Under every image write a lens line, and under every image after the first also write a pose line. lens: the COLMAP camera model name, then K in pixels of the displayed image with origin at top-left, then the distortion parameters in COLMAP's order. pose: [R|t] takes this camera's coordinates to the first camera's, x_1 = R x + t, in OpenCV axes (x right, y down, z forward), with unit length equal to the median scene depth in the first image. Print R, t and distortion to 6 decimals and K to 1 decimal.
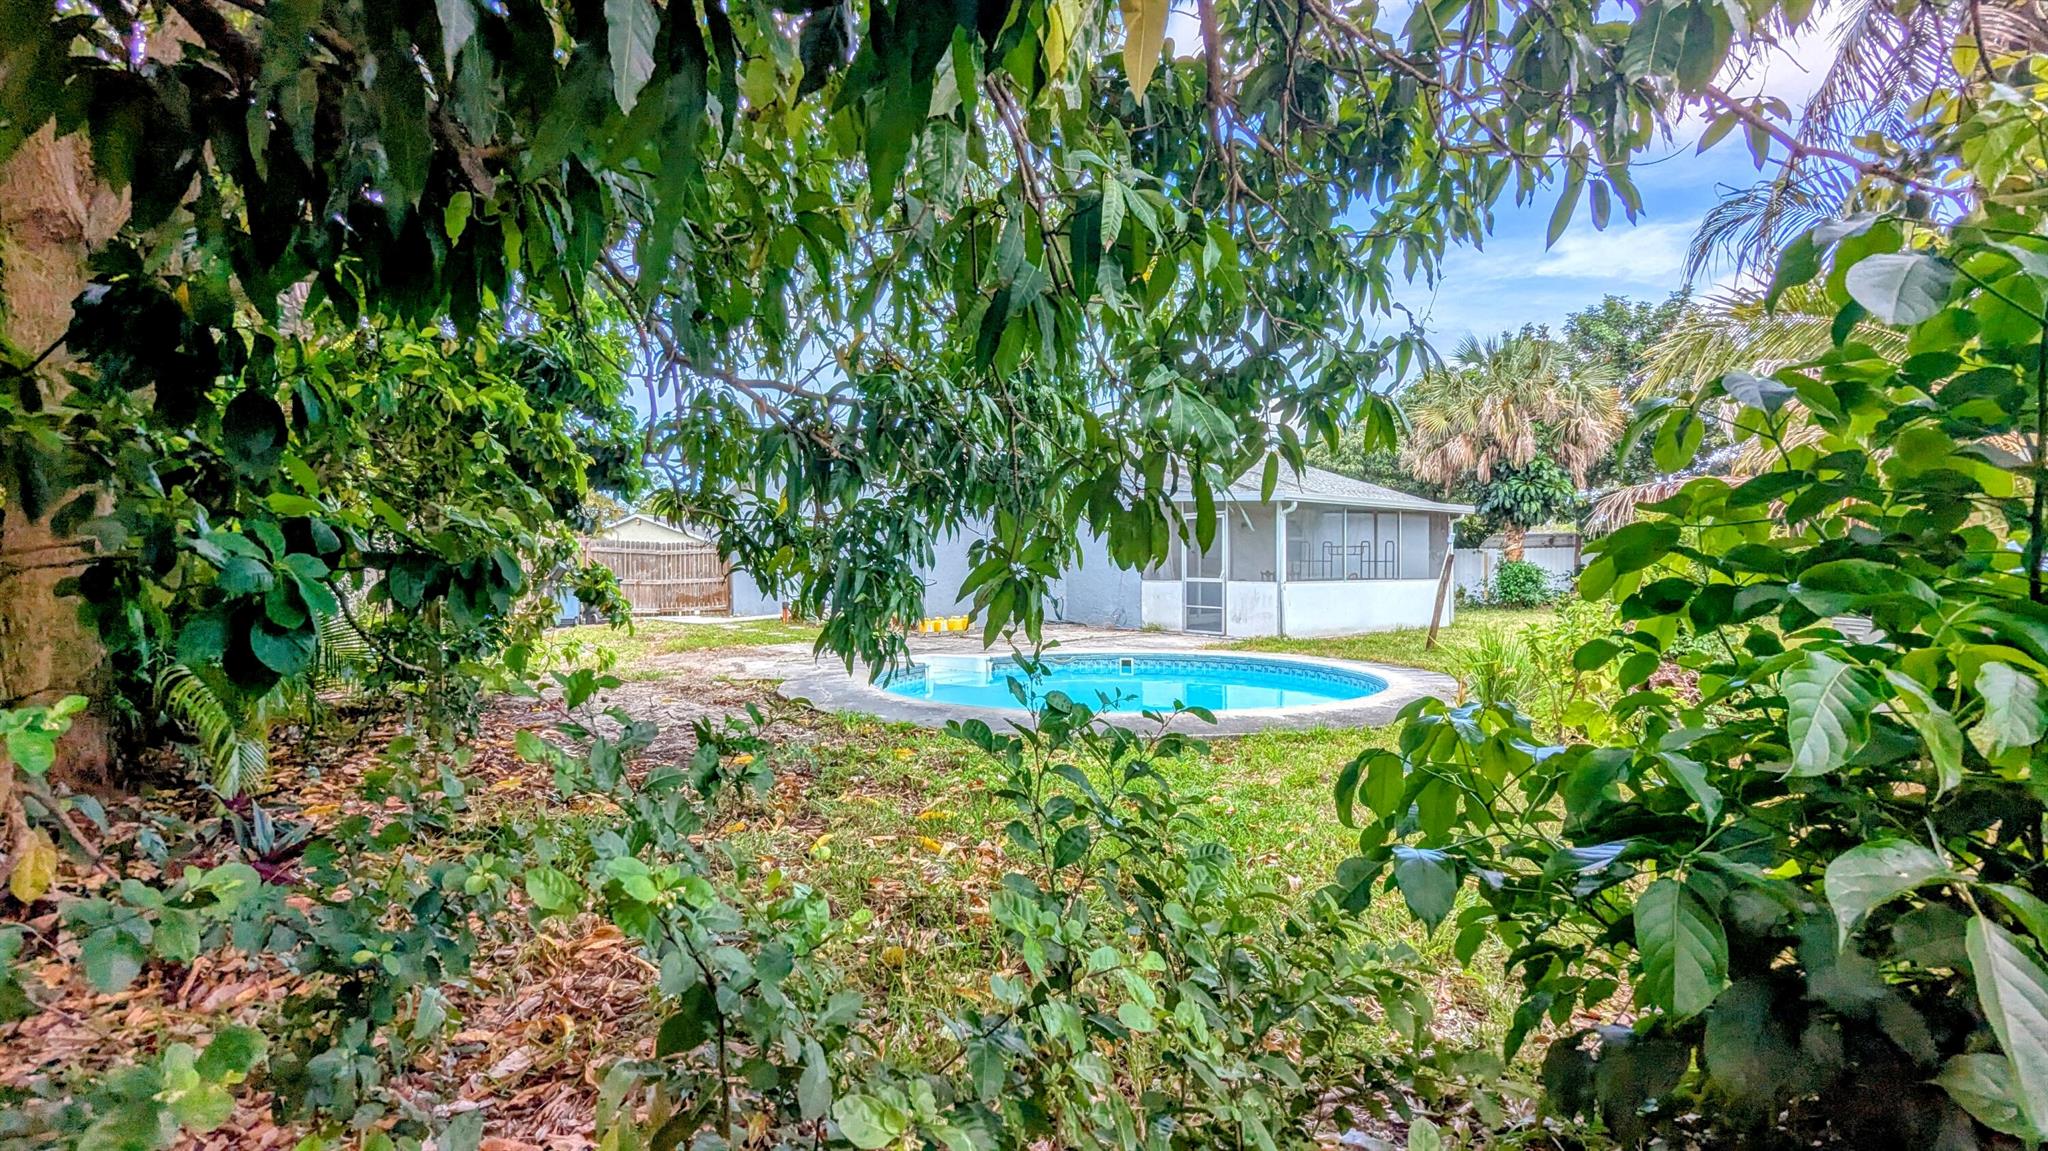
lens RADIAL K [[970.1, 0, 1016.4], [0, 970.1, 576.6], [0, 0, 1]] dist [-0.002126, -0.000297]
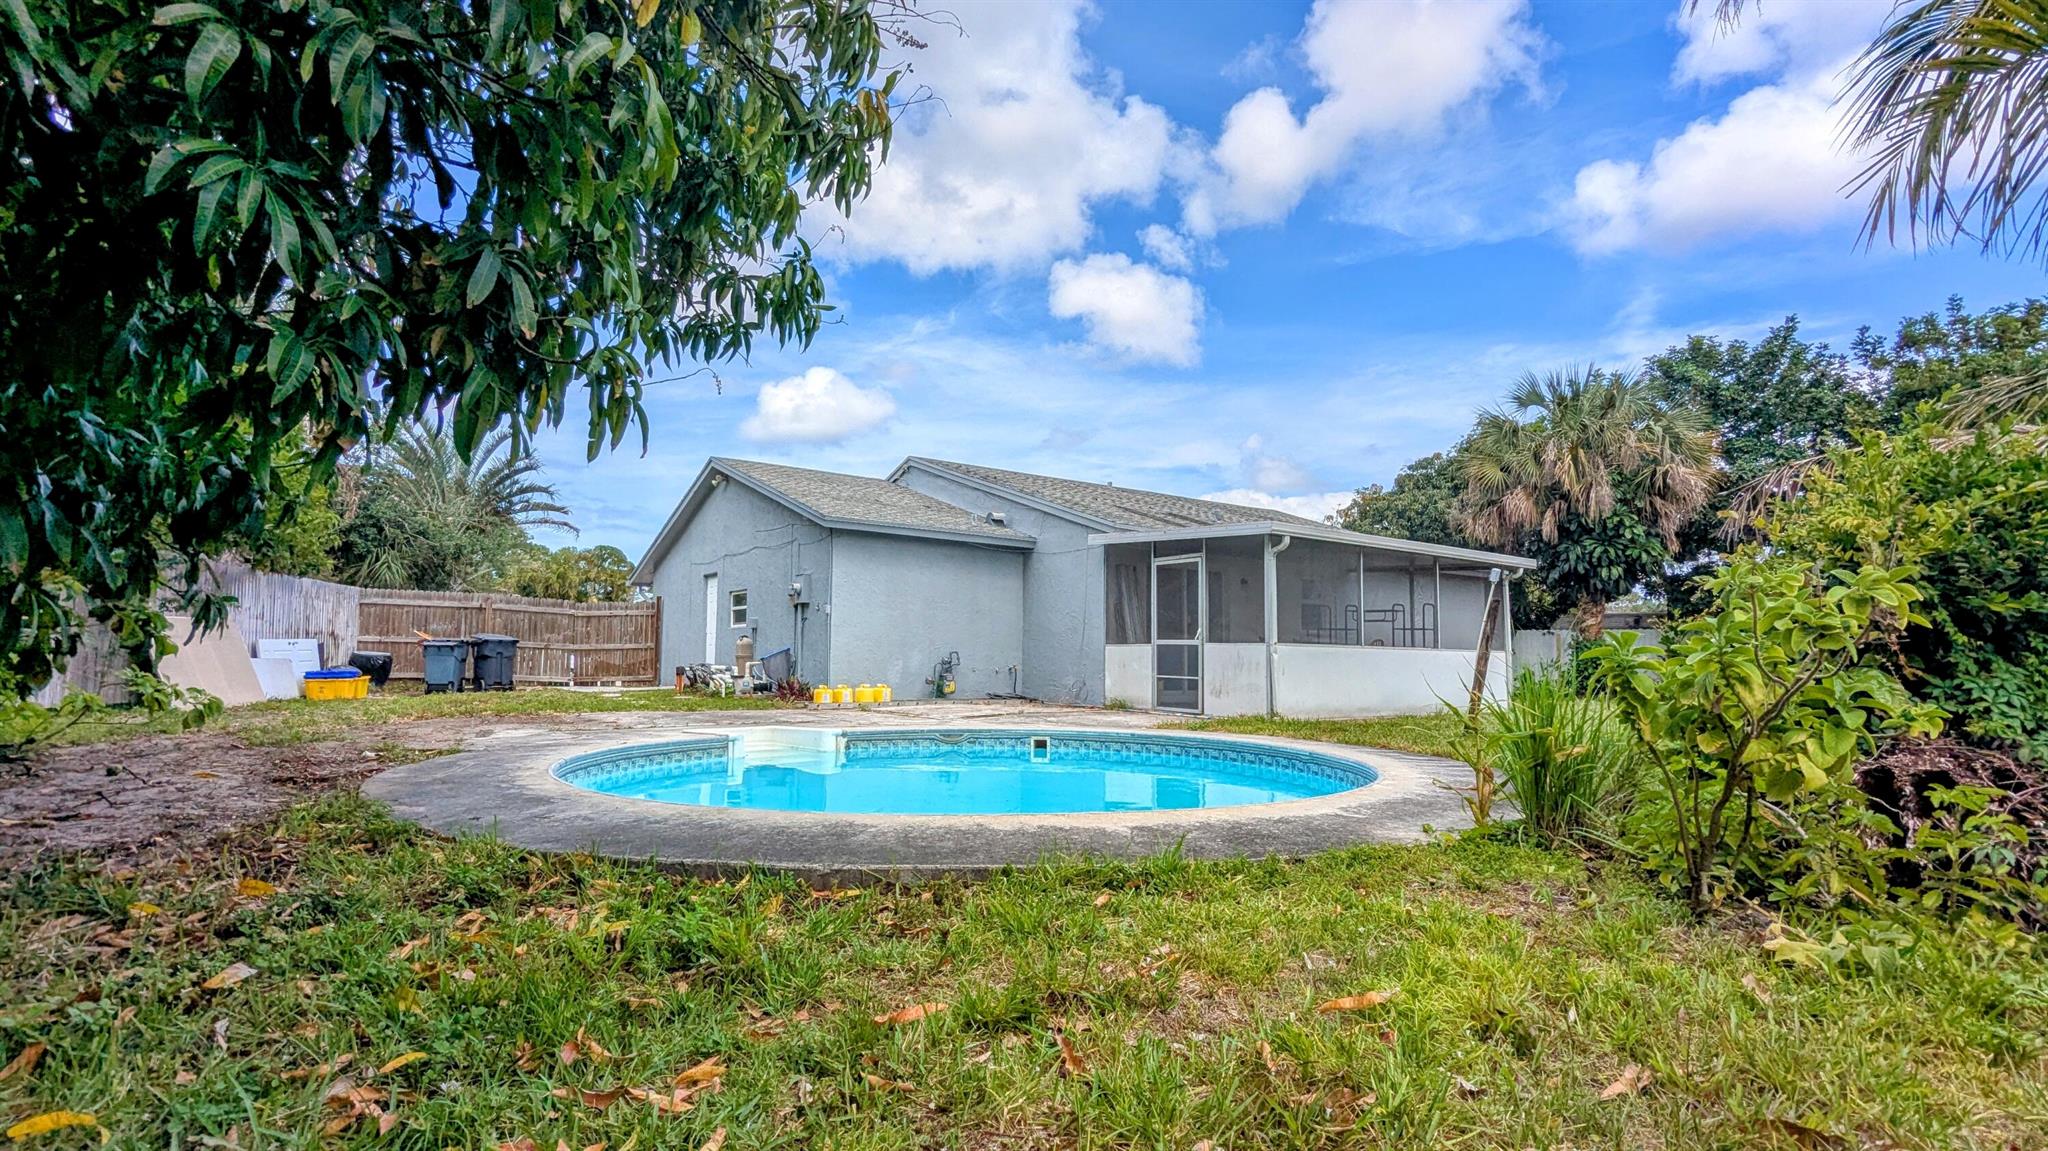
lens RADIAL K [[970.1, 0, 1016.4], [0, 970.1, 576.6], [0, 0, 1]] dist [-0.002126, -0.000297]
pose [[0.997867, 0.012788, -0.064012, 0.081209], [-0.018903, 0.995216, -0.095855, 0.020153], [0.062480, 0.096860, 0.993335, 0.153677]]
